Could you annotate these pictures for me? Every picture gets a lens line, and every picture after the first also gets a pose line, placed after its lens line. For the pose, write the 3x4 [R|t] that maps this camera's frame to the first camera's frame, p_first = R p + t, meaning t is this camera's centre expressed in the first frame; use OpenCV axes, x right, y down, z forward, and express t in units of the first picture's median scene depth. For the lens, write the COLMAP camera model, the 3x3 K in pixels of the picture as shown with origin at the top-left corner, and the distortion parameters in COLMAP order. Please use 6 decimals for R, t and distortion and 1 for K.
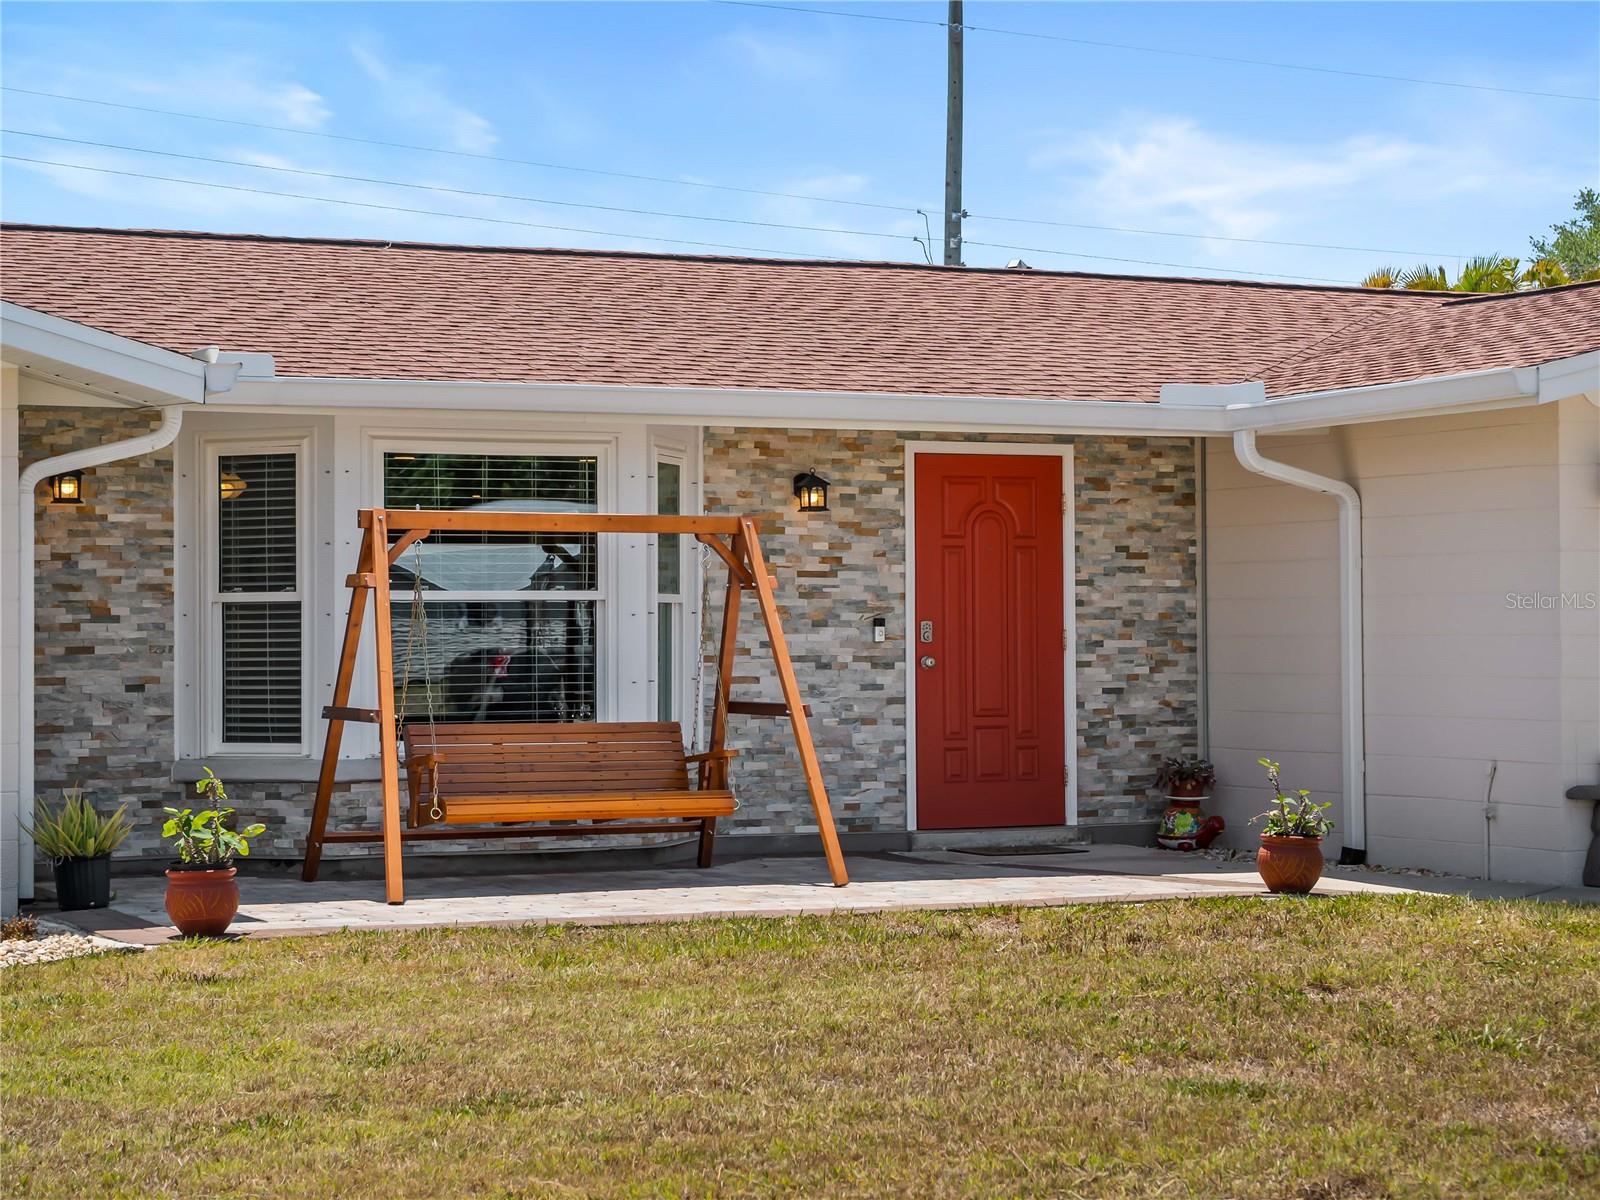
lens RADIAL K [[3120.5, 0, 788.7], [0, 3120.5, 590.5], [0, 0, 1]] dist [0.102018, 0.000000]
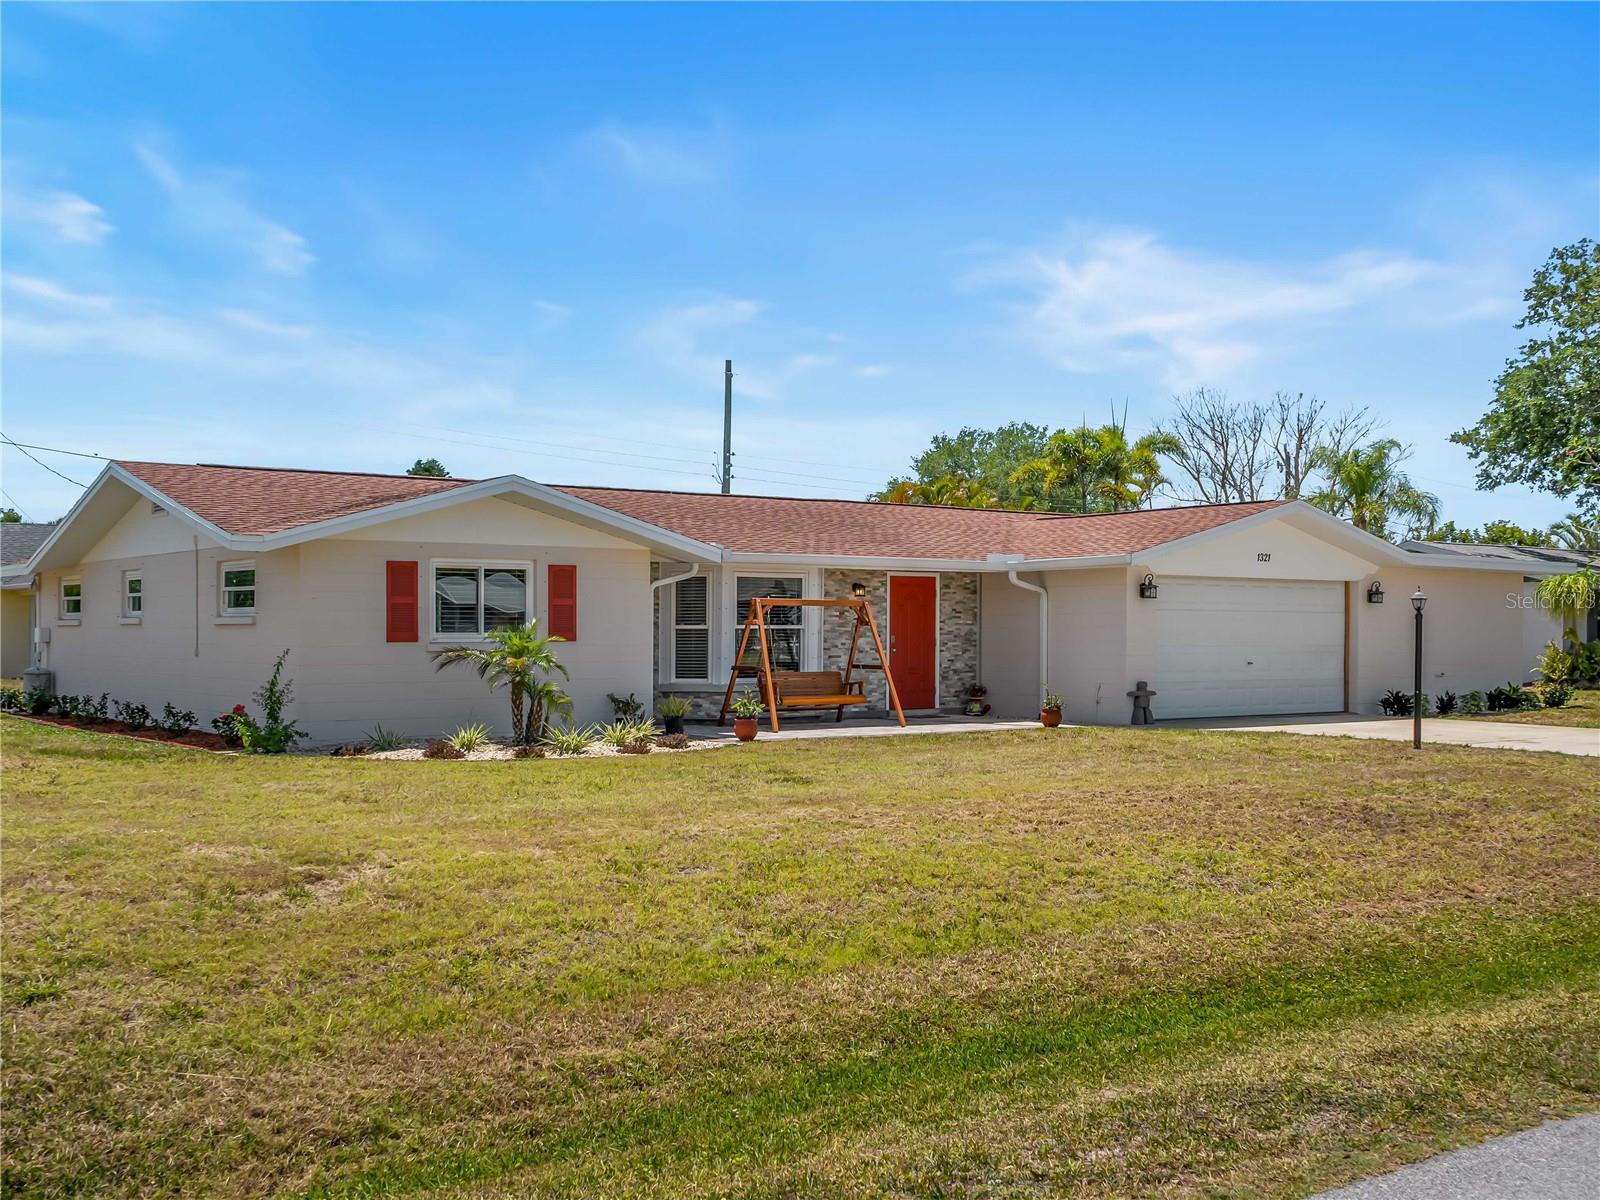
lens RADIAL K [[1525.4, 0, 790.2], [0, 1525.4, 598.9], [0, 0, 1]] dist [0.044271, 0.000000]
pose [[0.982875, 0.009494, 0.184030, -0.305576], [-0.008475, 0.999944, -0.006325, -0.013919], [-0.184080, 0.004657, 0.982900, -0.341571]]
